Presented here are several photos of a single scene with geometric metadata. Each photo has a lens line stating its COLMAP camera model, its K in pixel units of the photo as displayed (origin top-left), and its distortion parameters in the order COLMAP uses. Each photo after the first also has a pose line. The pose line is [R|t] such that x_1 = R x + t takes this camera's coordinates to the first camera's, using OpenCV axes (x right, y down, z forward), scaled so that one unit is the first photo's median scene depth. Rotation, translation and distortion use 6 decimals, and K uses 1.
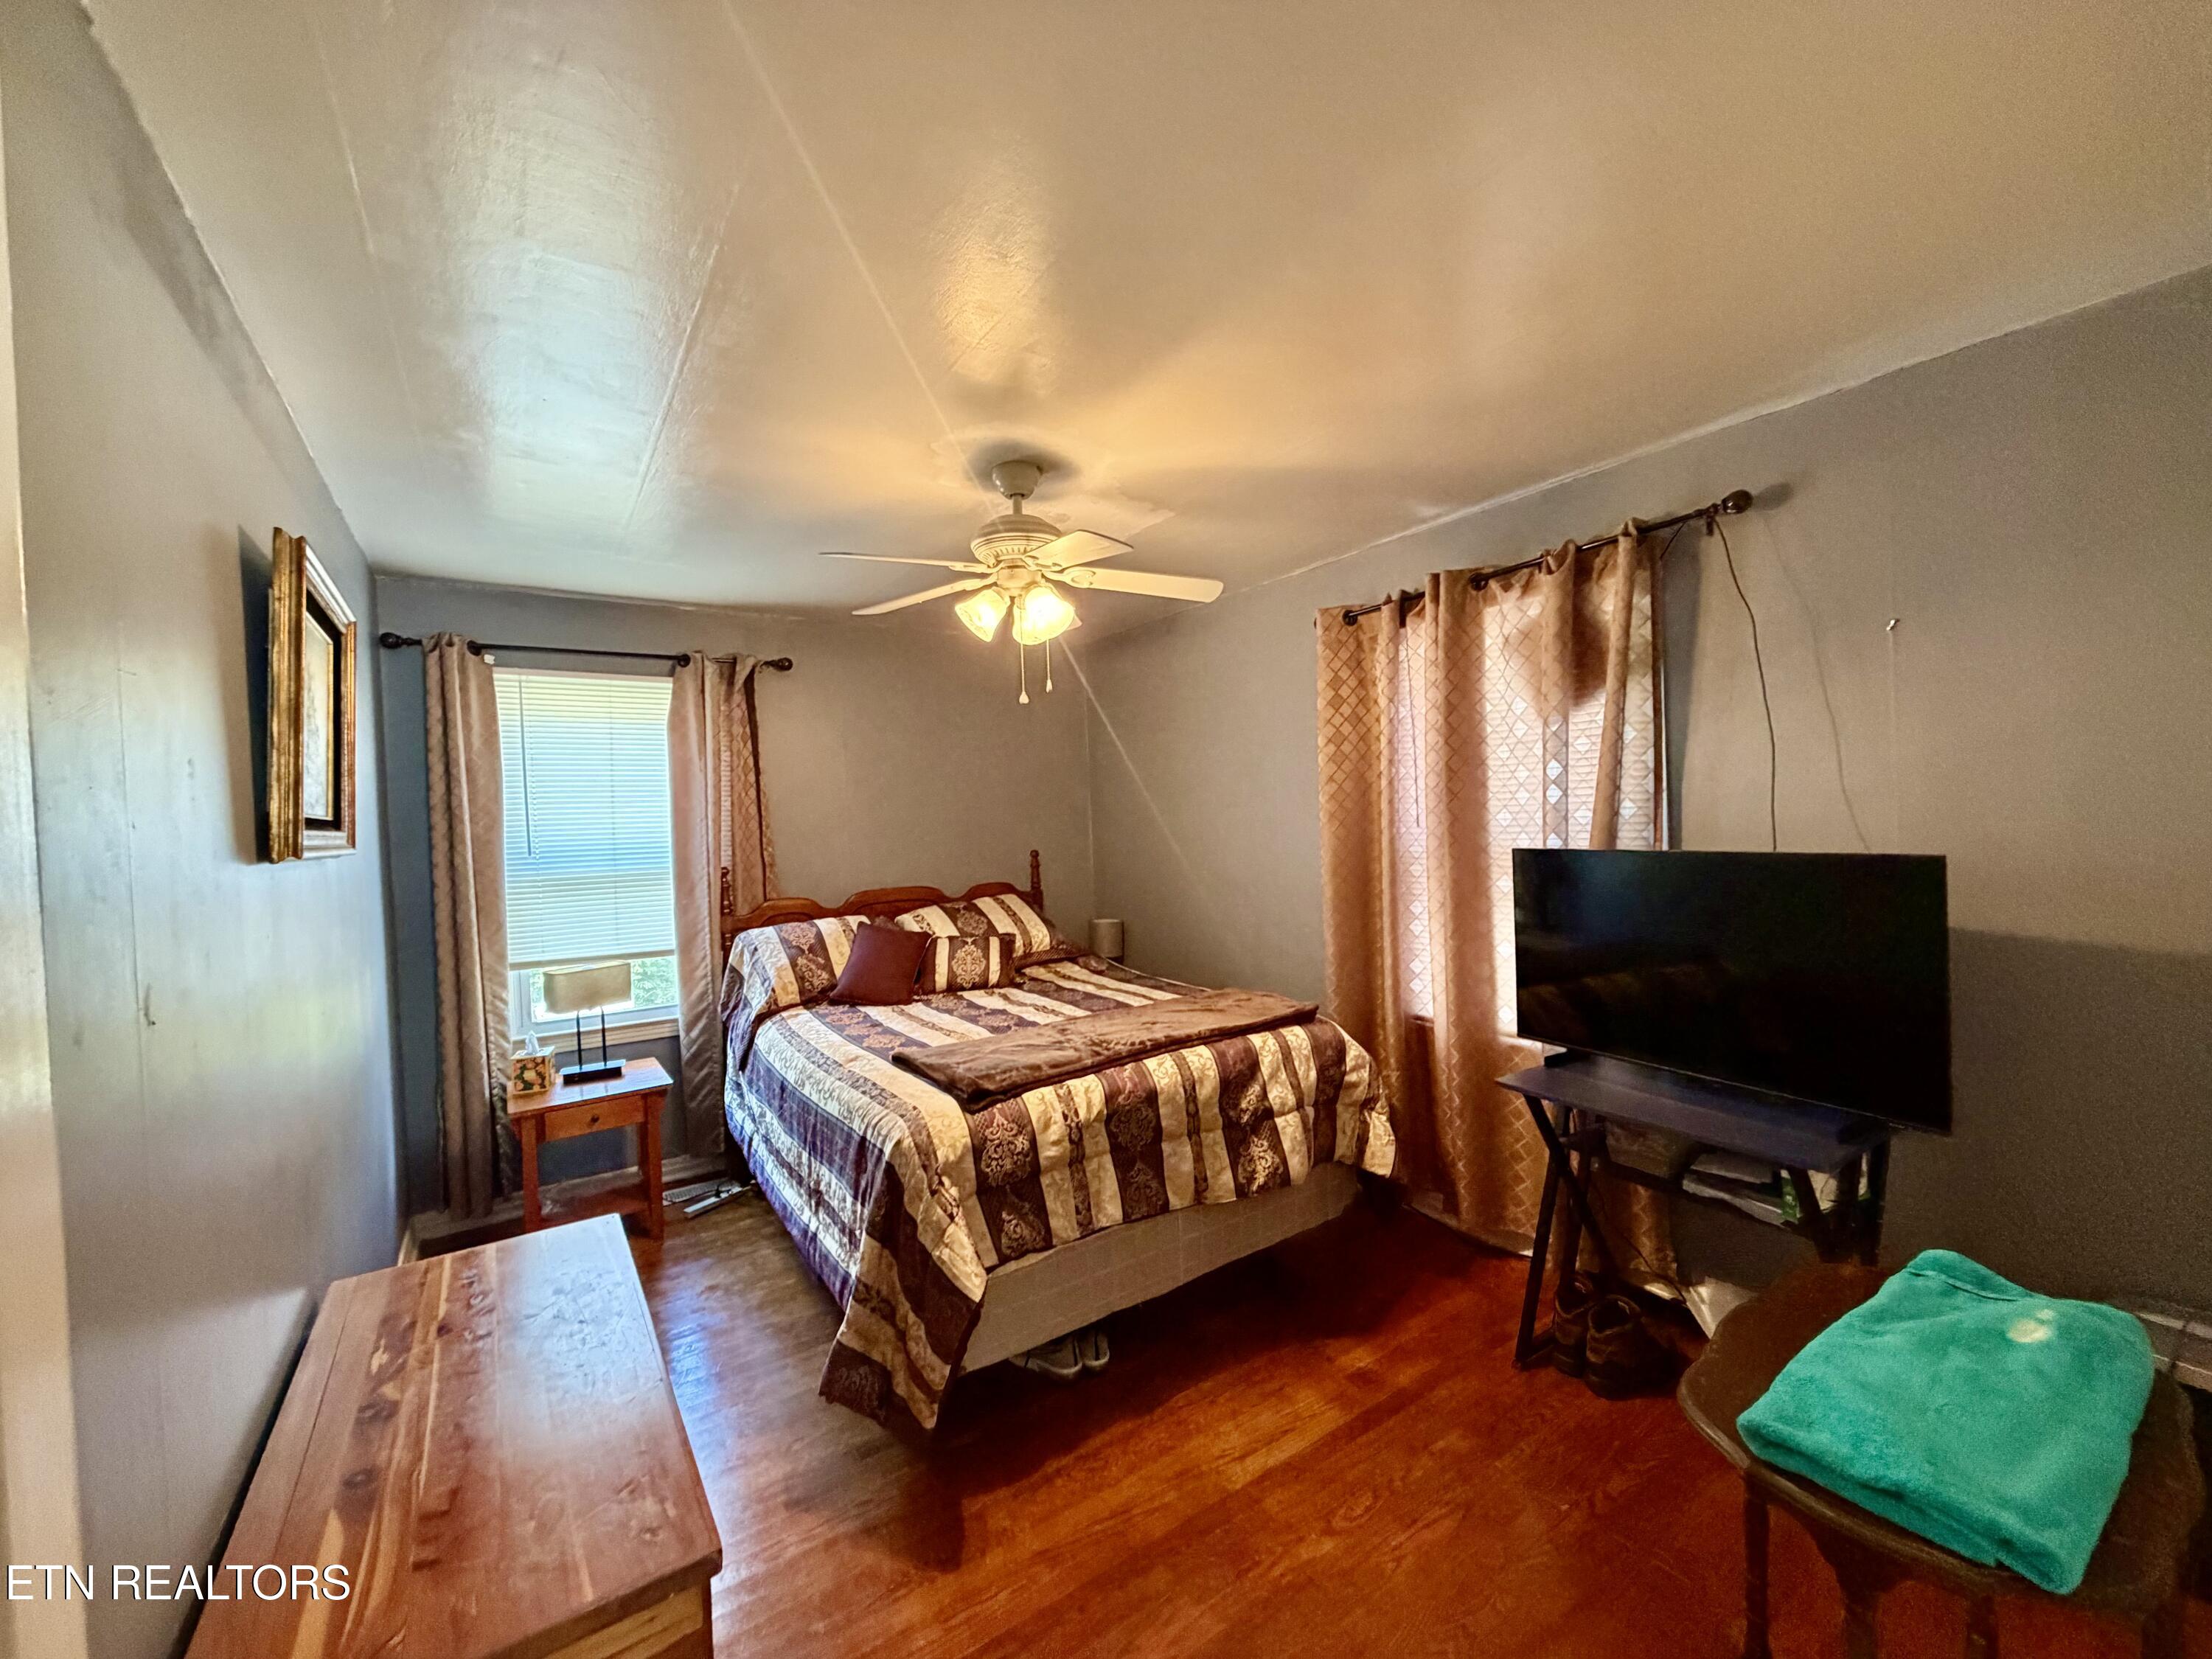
lens RADIAL K [[876.7, 0, 1109.0], [0, 876.7, 828.7], [0, 0, 1]] dist [0.005638, 0.000029]
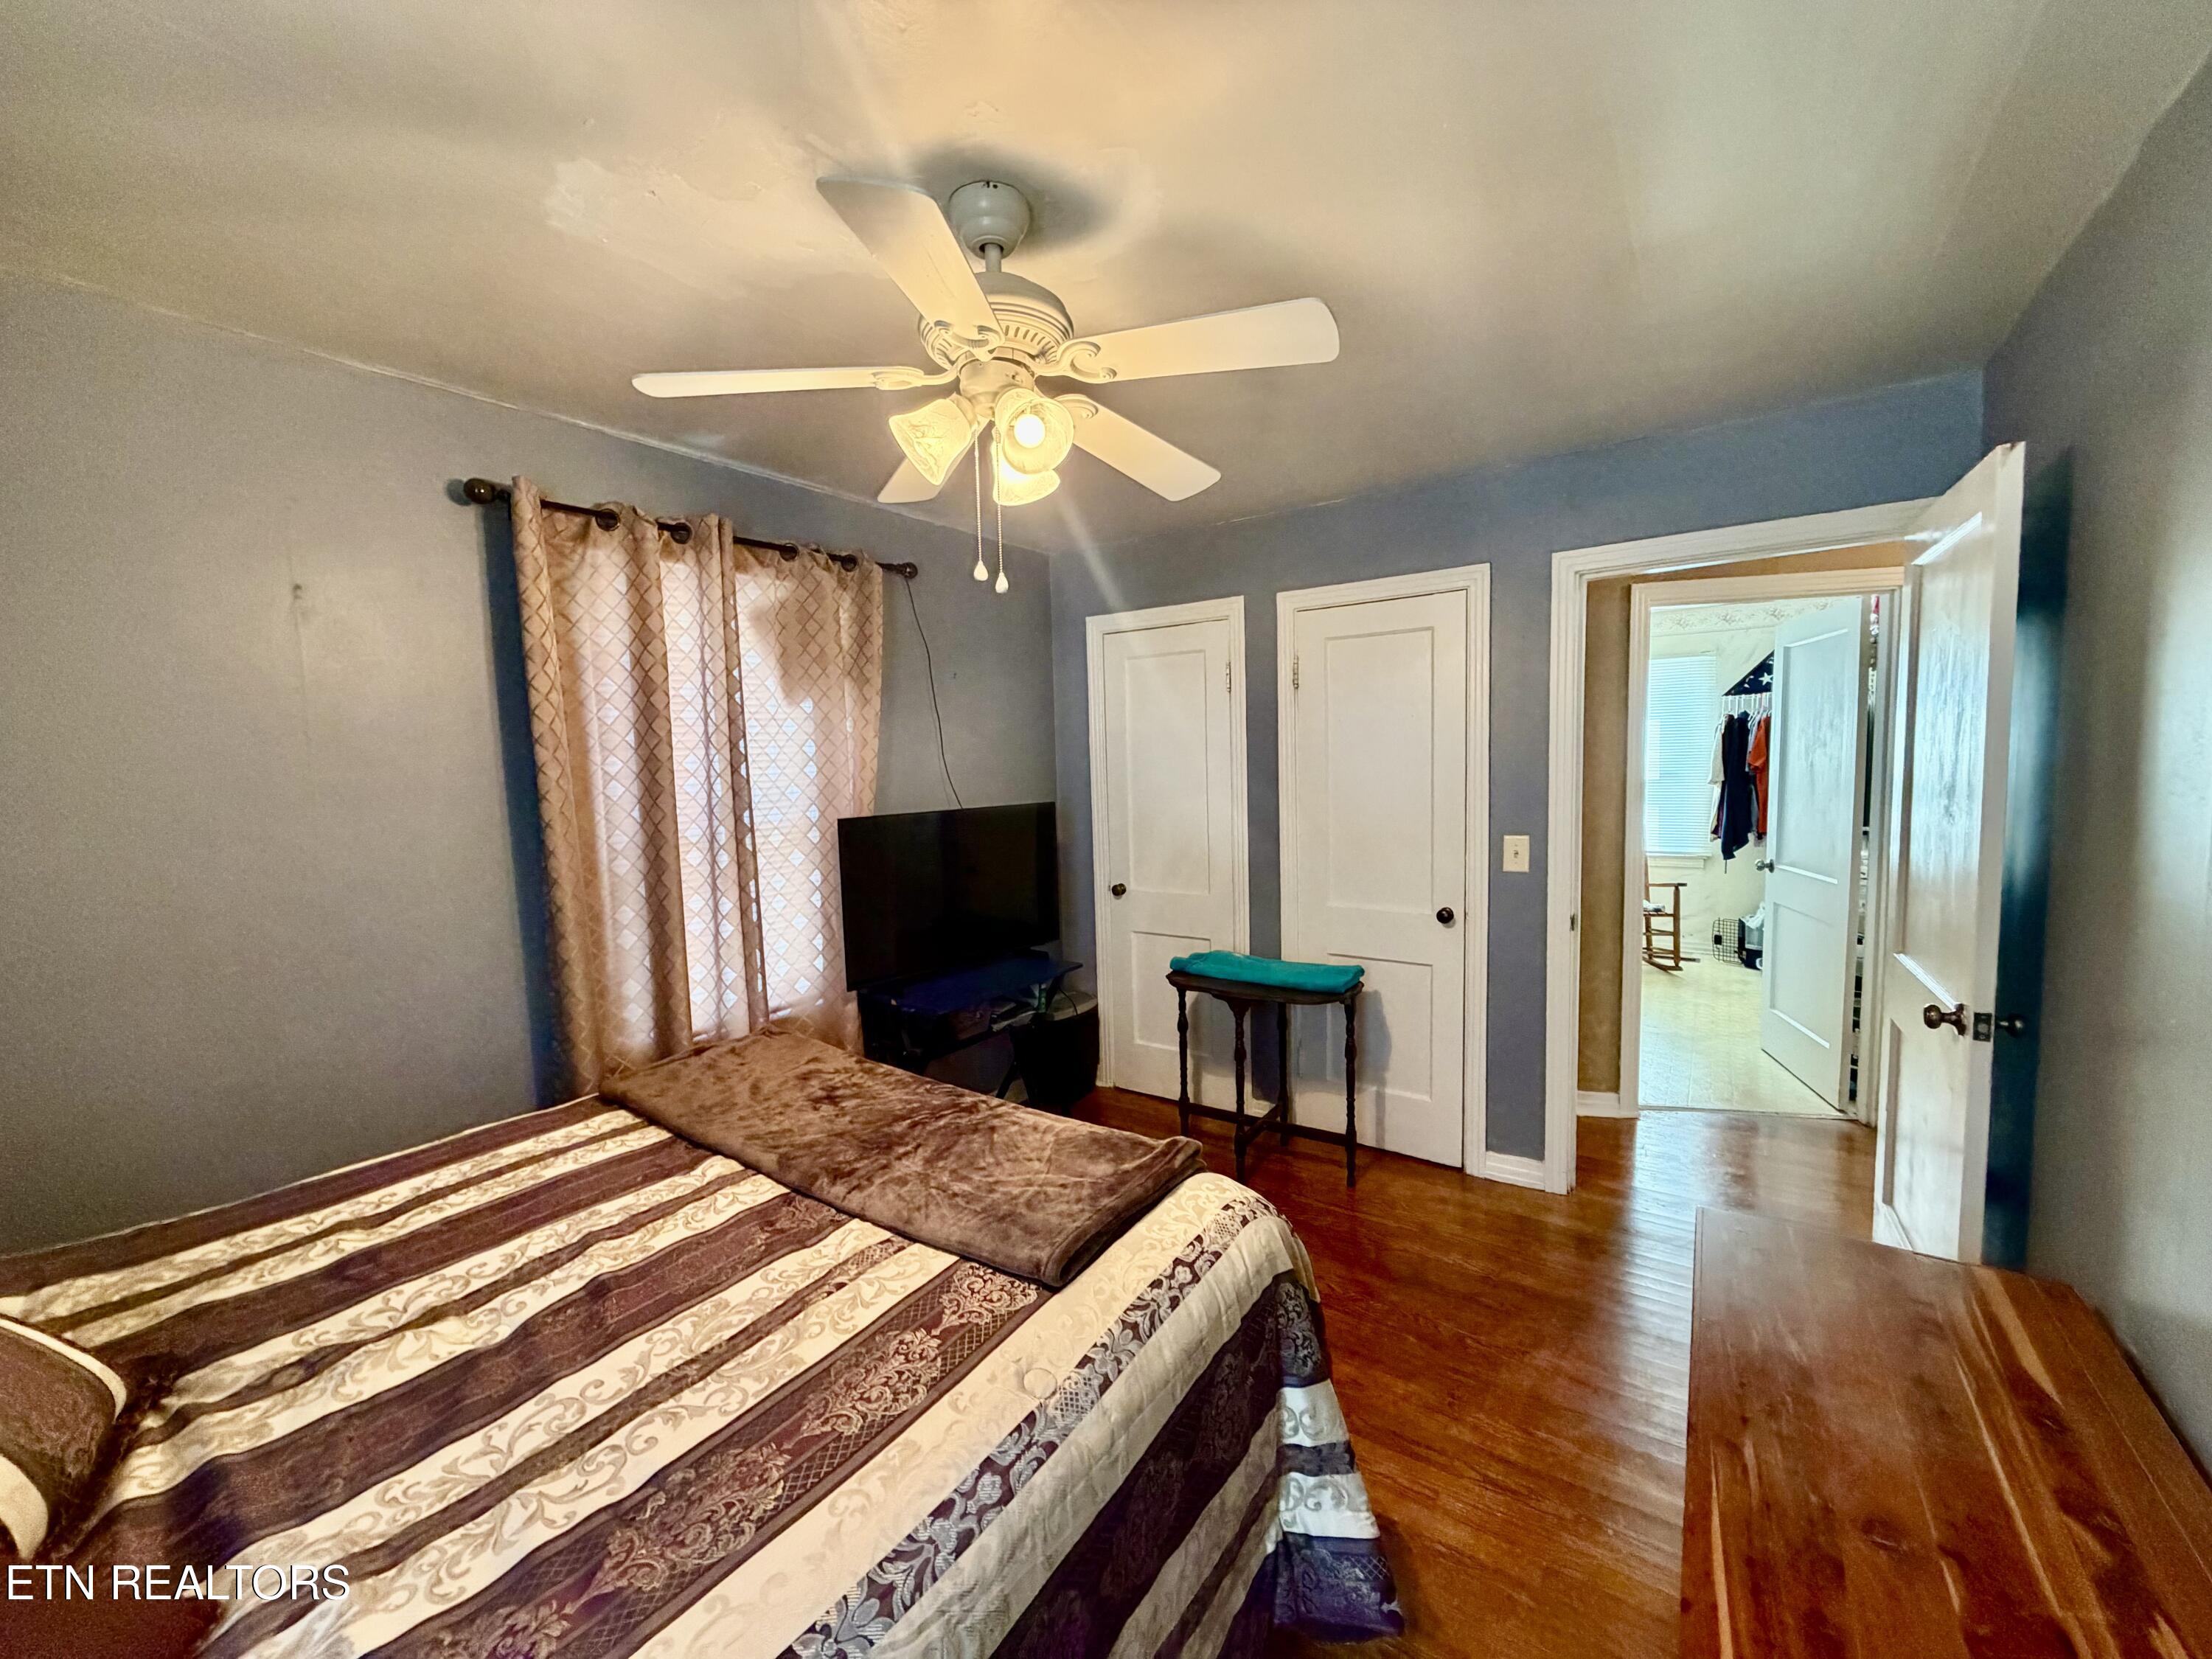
lens RADIAL K [[876.7, 0, 1109.0], [0, 876.7, 828.7], [0, 0, 1]] dist [0.005638, 0.000029]
pose [[-0.353820, -0.030235, 0.934825, -0.606582], [0.058667, 0.996792, 0.054444, -0.005128], [-0.933472, 0.074107, -0.350911, 0.982888]]
